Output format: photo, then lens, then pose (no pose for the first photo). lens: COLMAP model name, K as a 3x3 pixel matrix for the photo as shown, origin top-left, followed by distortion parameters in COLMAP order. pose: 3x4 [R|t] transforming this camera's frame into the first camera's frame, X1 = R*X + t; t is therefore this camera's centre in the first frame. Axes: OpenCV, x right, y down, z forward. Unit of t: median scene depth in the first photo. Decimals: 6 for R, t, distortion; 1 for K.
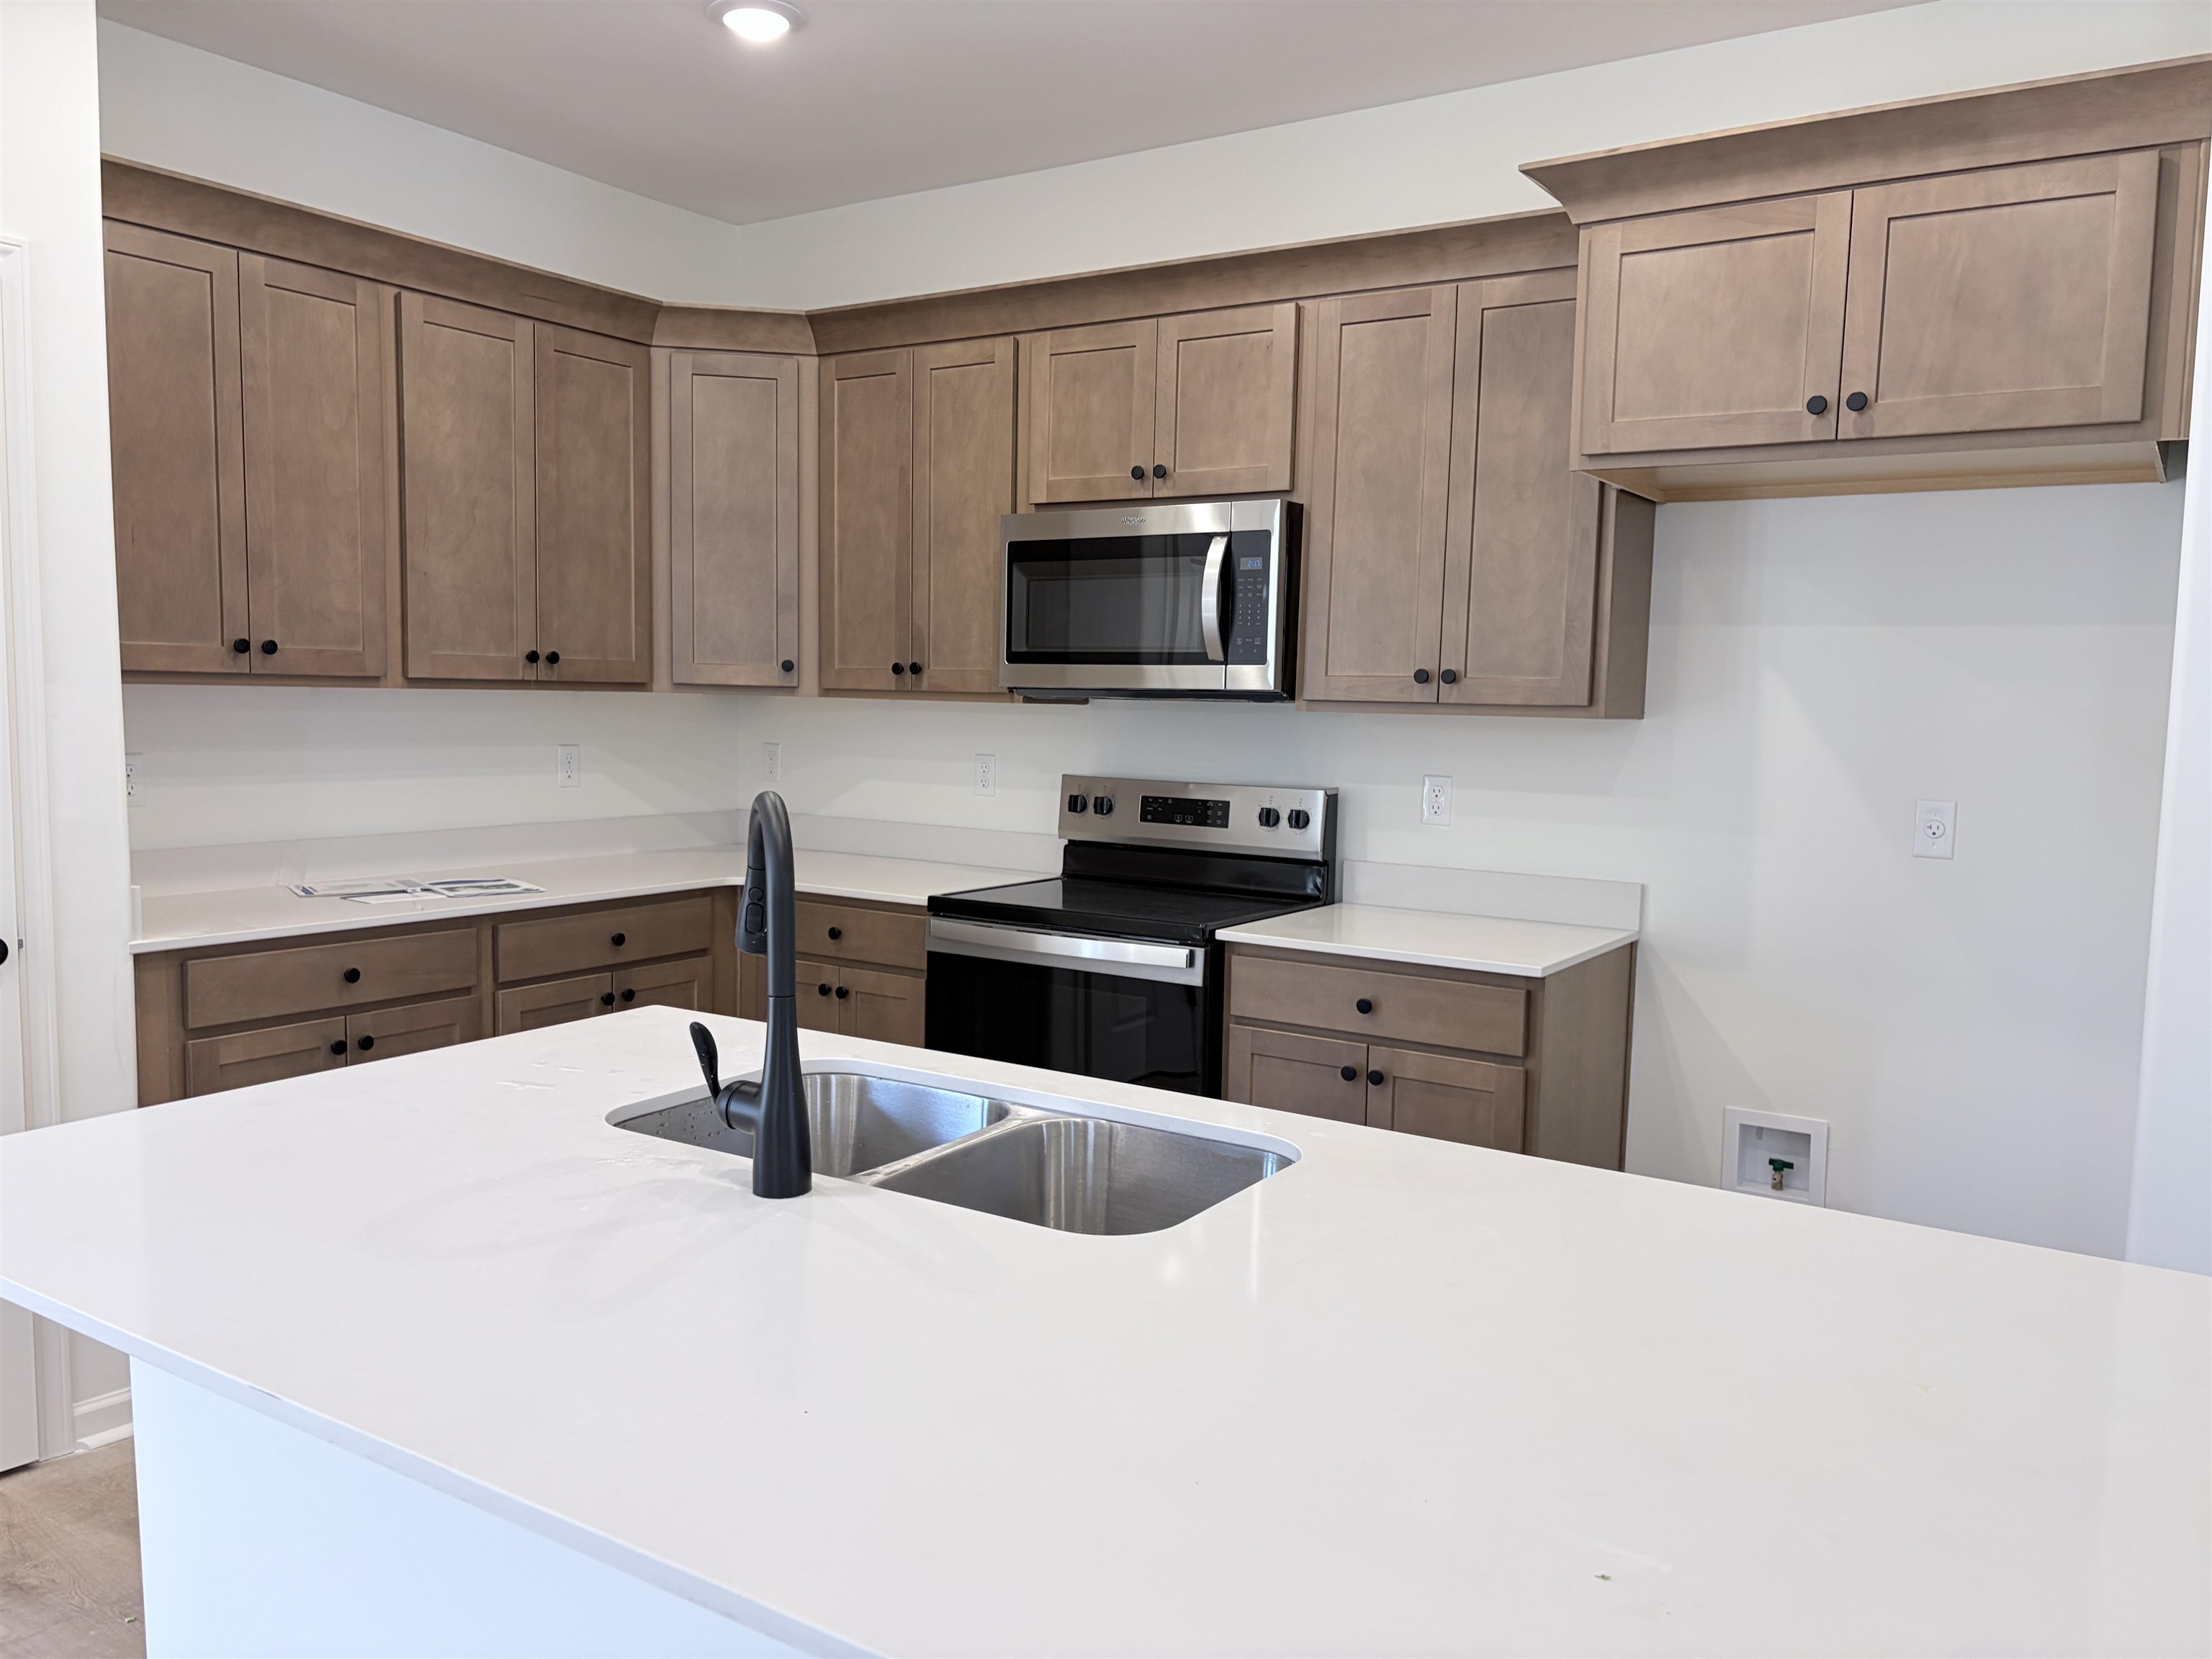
lens RADIAL K [[1636.8, 0, 1073.8], [0, 1636.8, 831.8], [0, 0, 1]] dist [0.005694, 0.001658]
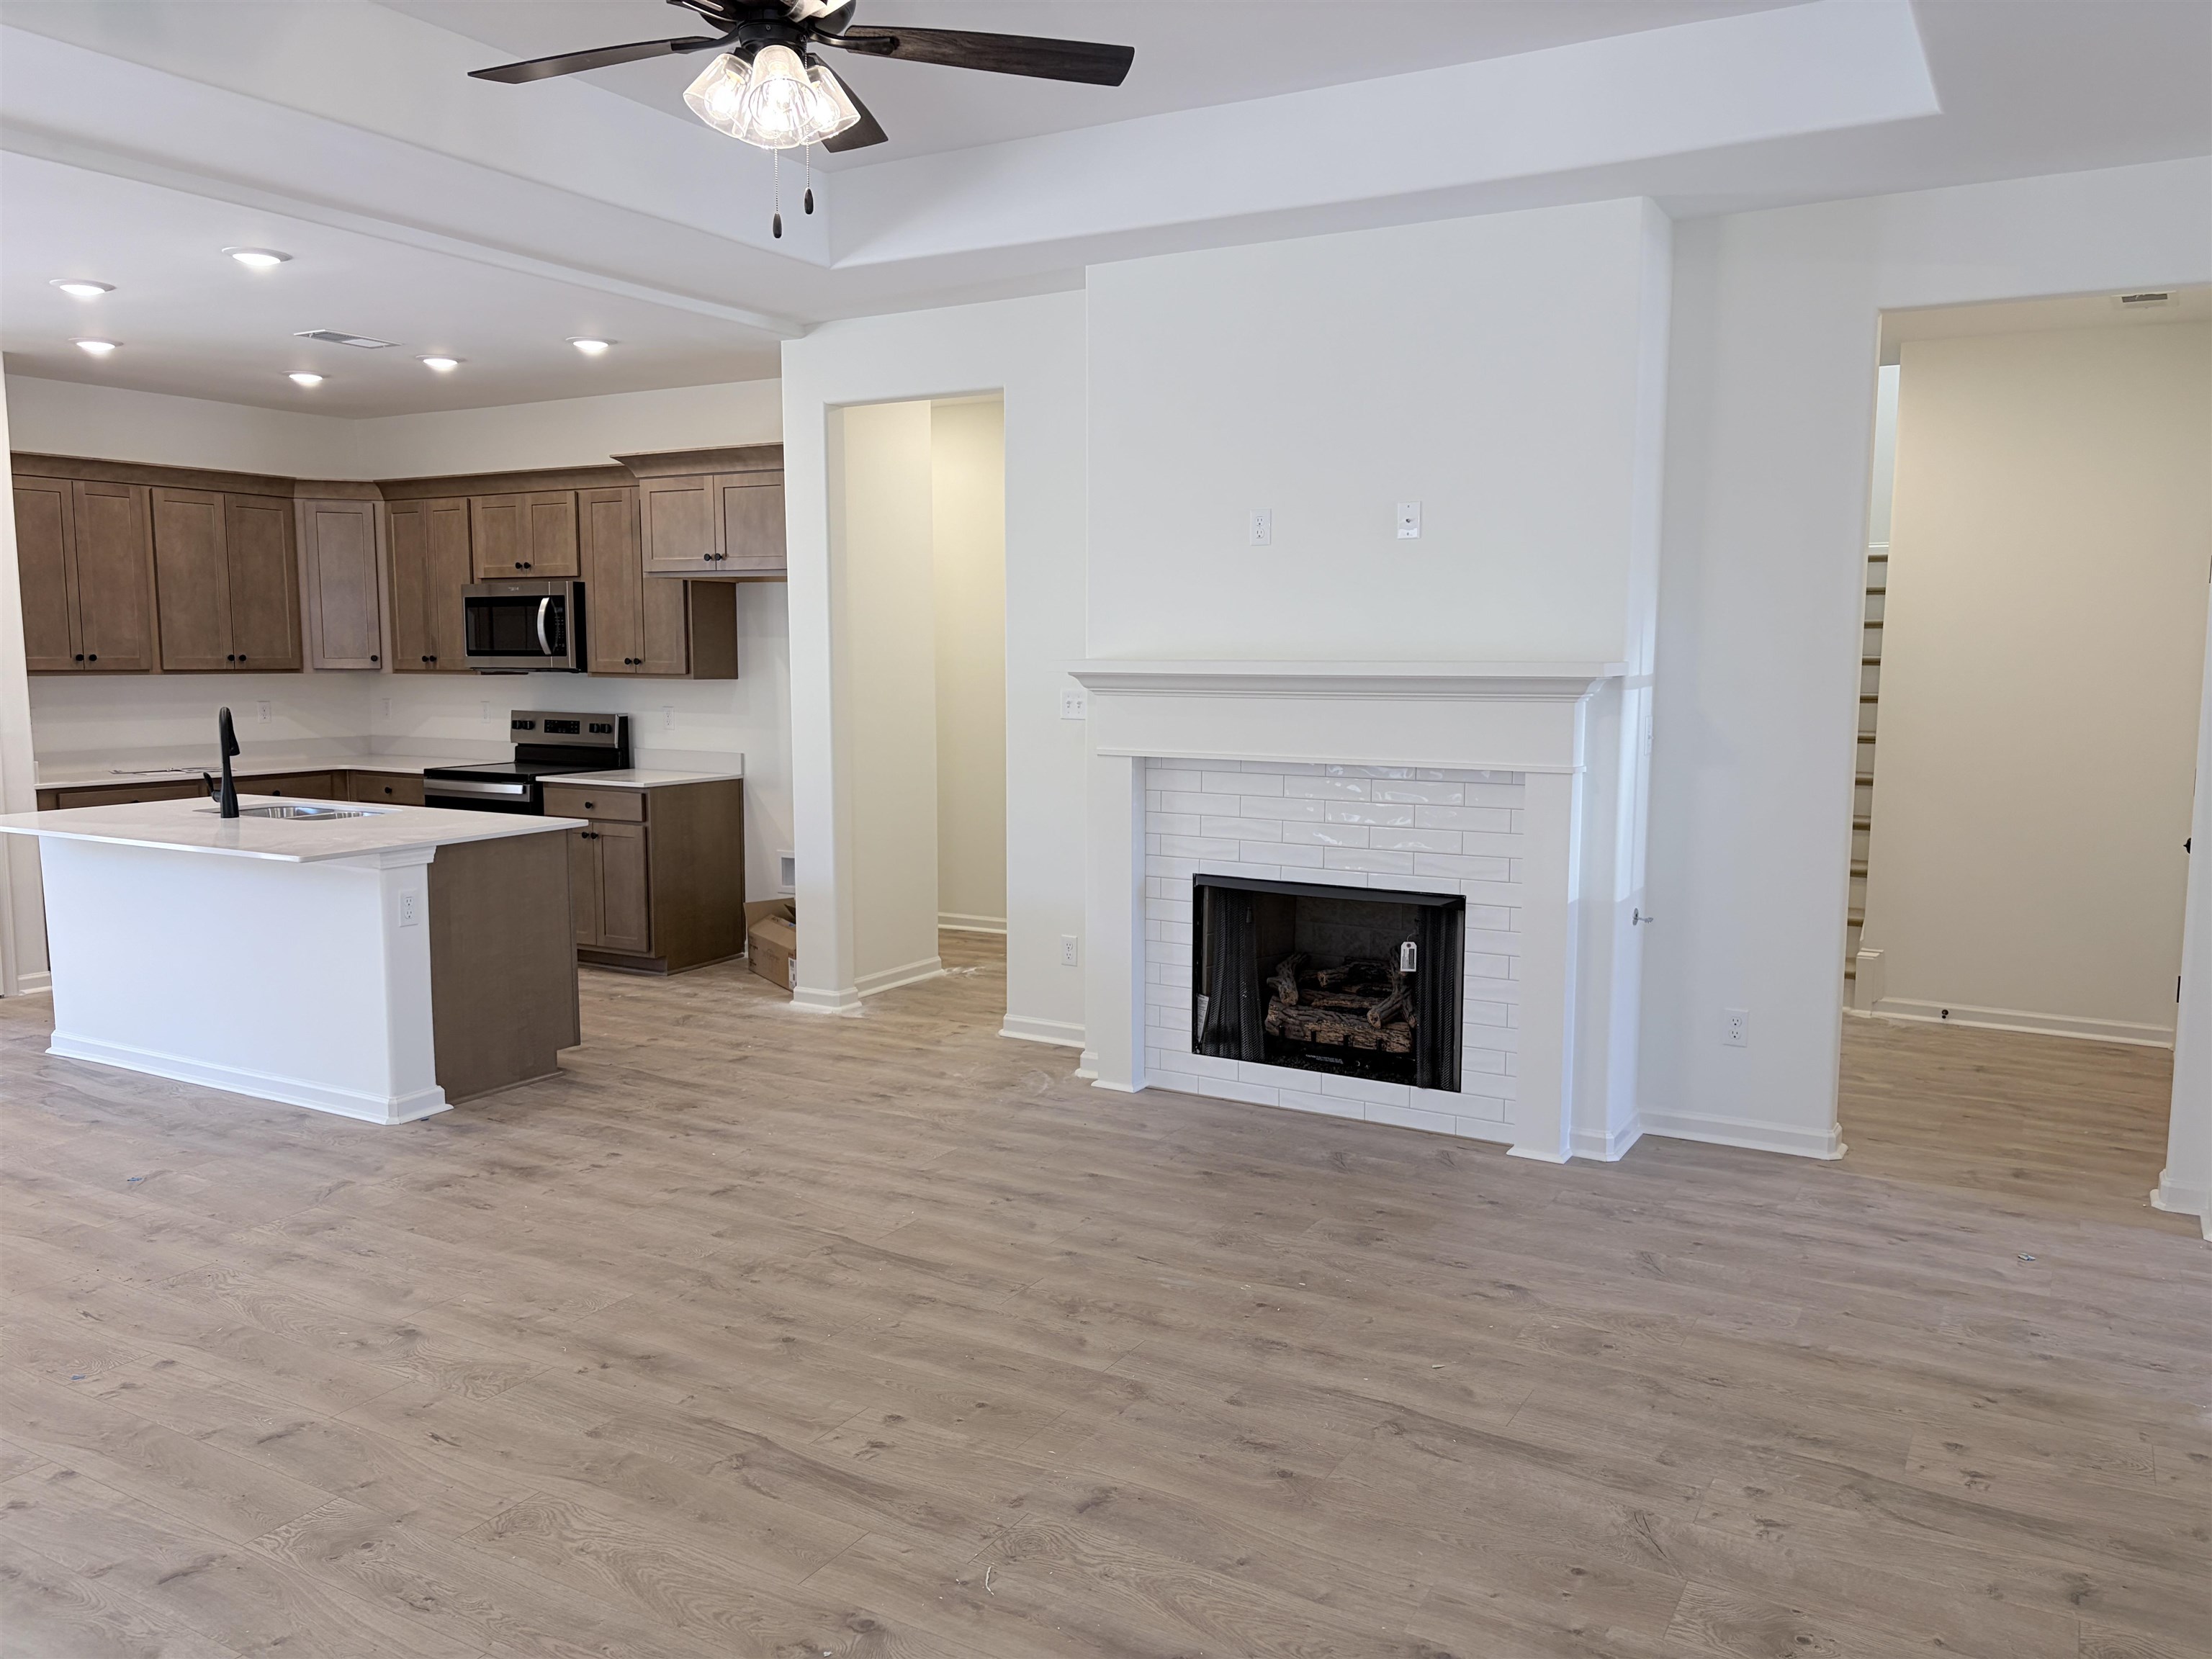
lens RADIAL K [[1672.3, 0, 1106.0], [0, 1672.3, 829.5], [0, 0, 1]] dist [0.002673, 0.004400]
pose [[0.997656, -0.023898, 0.064124, 0.659468], [0.022509, 0.999498, 0.022294, 0.091165], [-0.064625, -0.020798, 0.997693, -1.231062]]
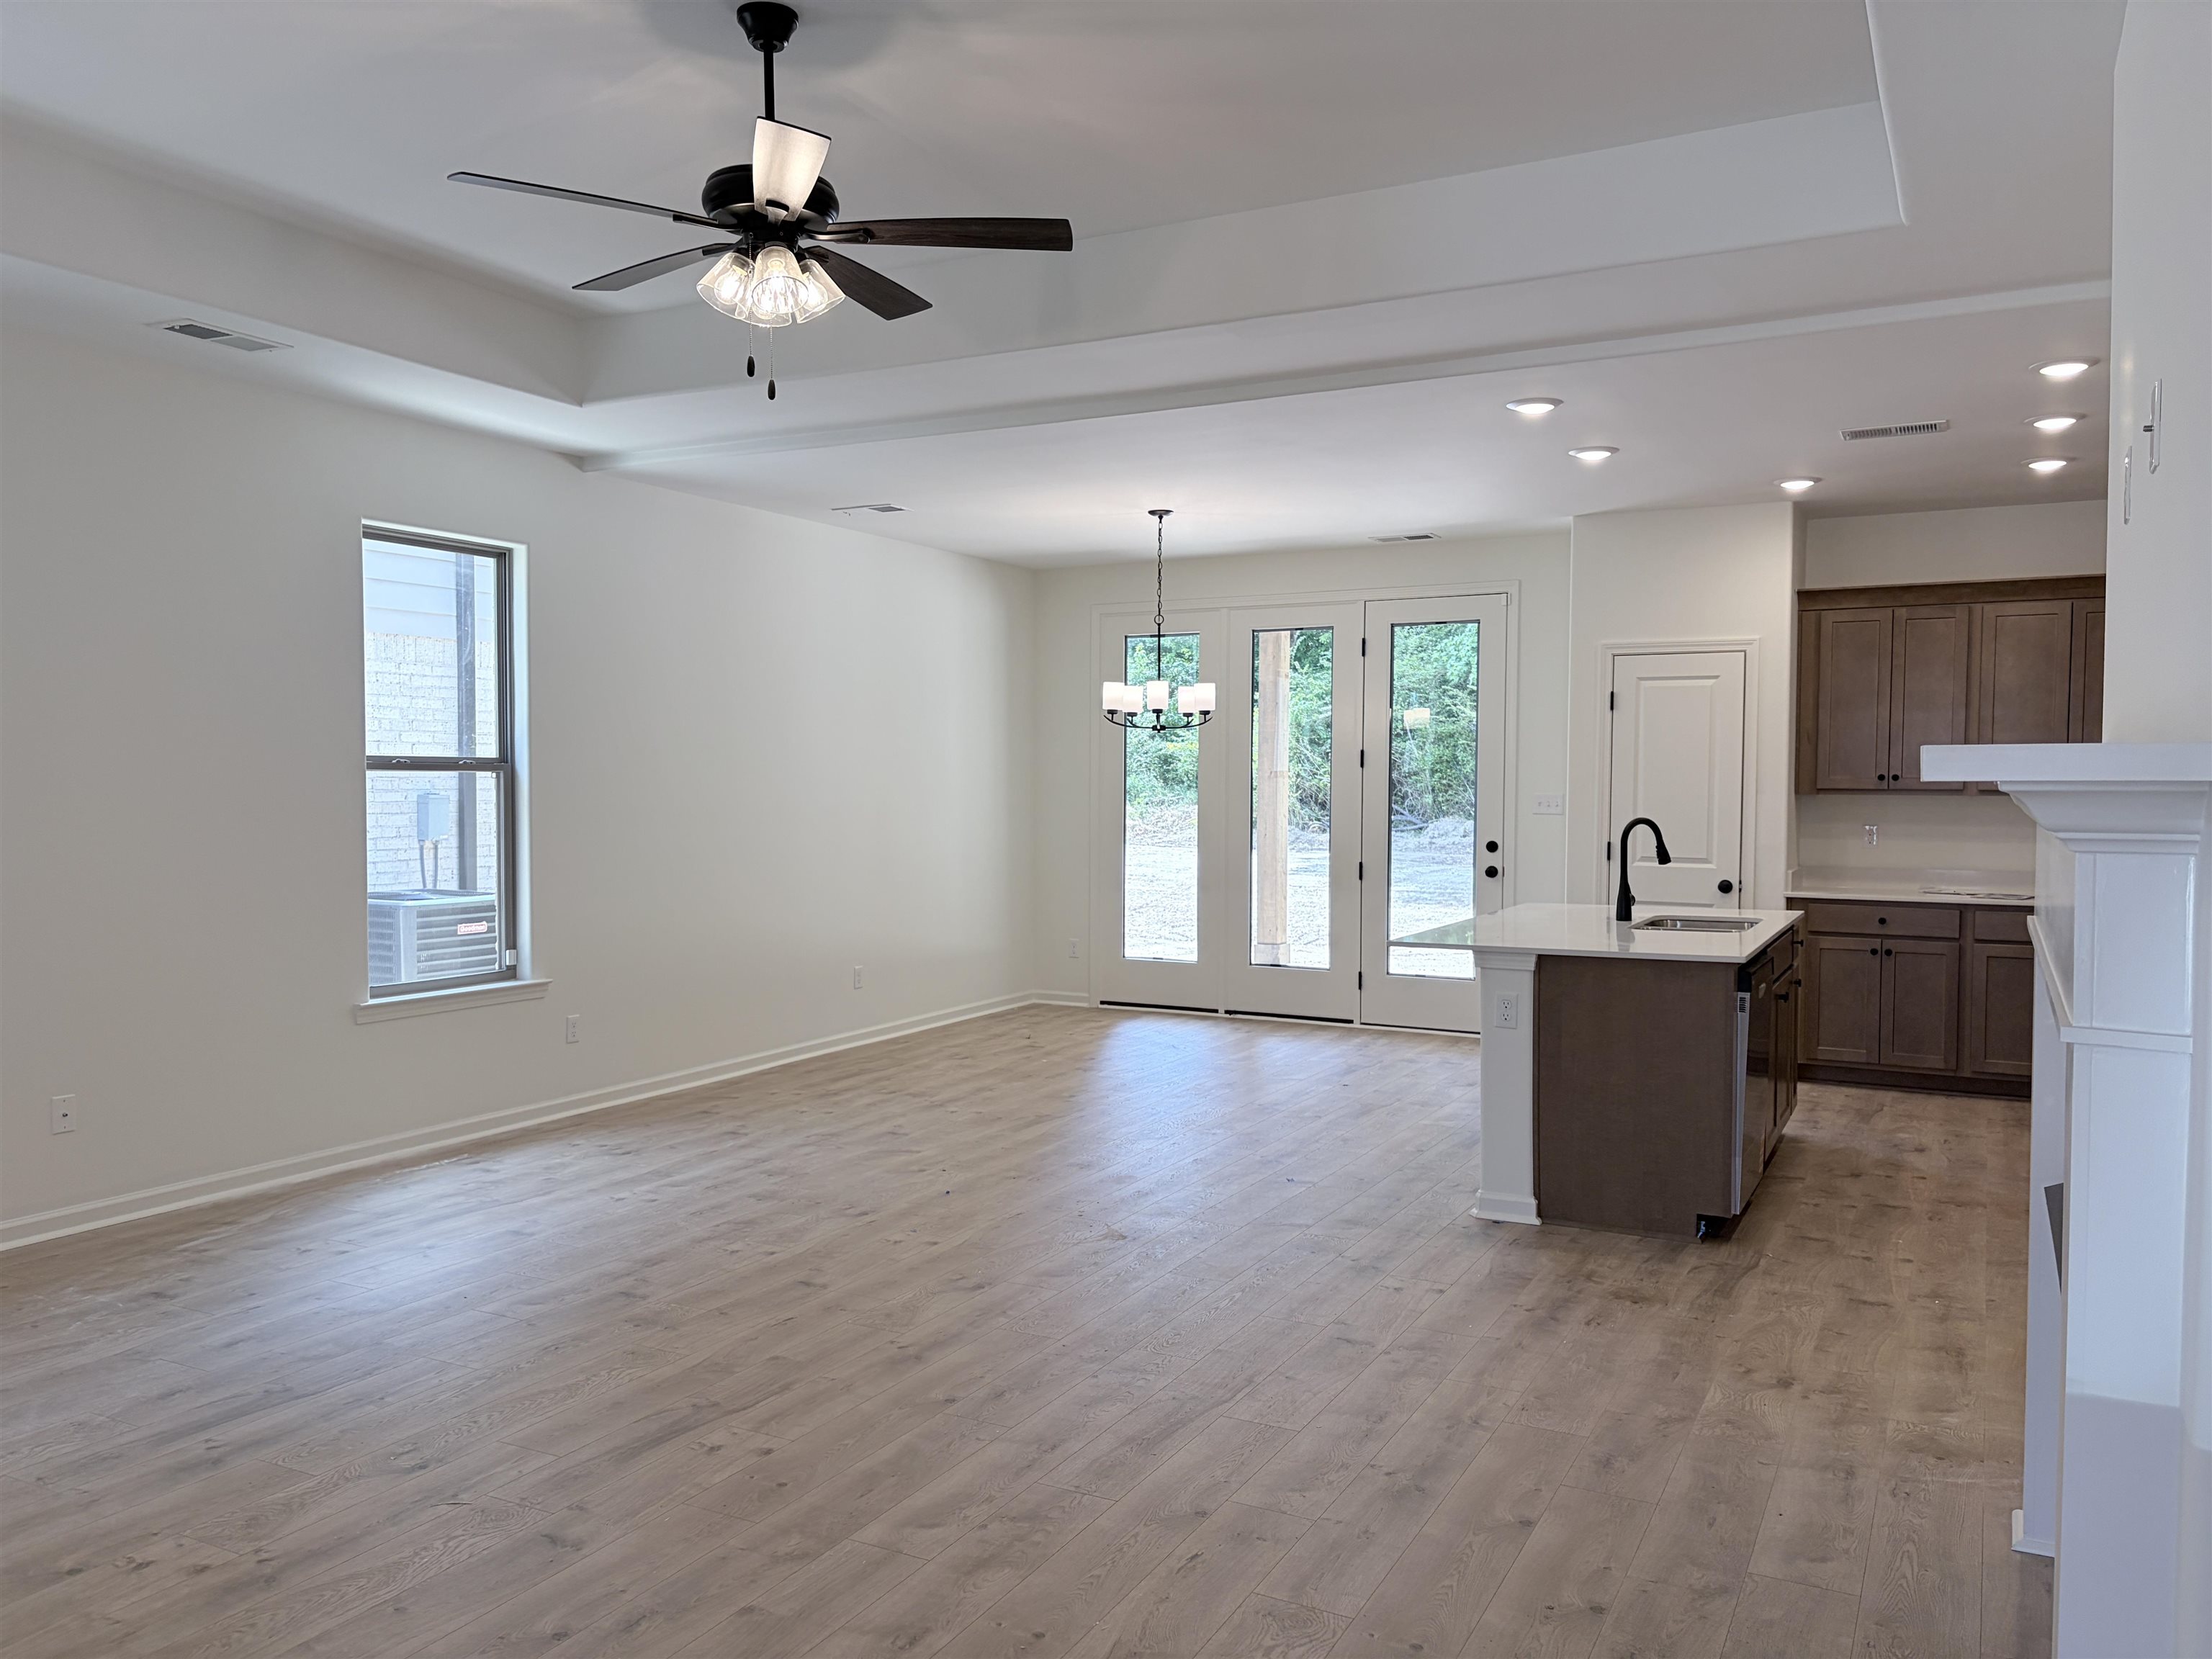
lens RADIAL K [[1704.0, 0, 1106.0], [0, 1704.0, 829.5], [0, 0, 1]] dist [0.030586, 0.003836]
pose [[0.100241, 0.017061, -0.994817, 1.585704], [-0.089620, 0.995944, 0.008050, 0.041155], [0.990919, 0.088348, 0.101363, -0.280827]]
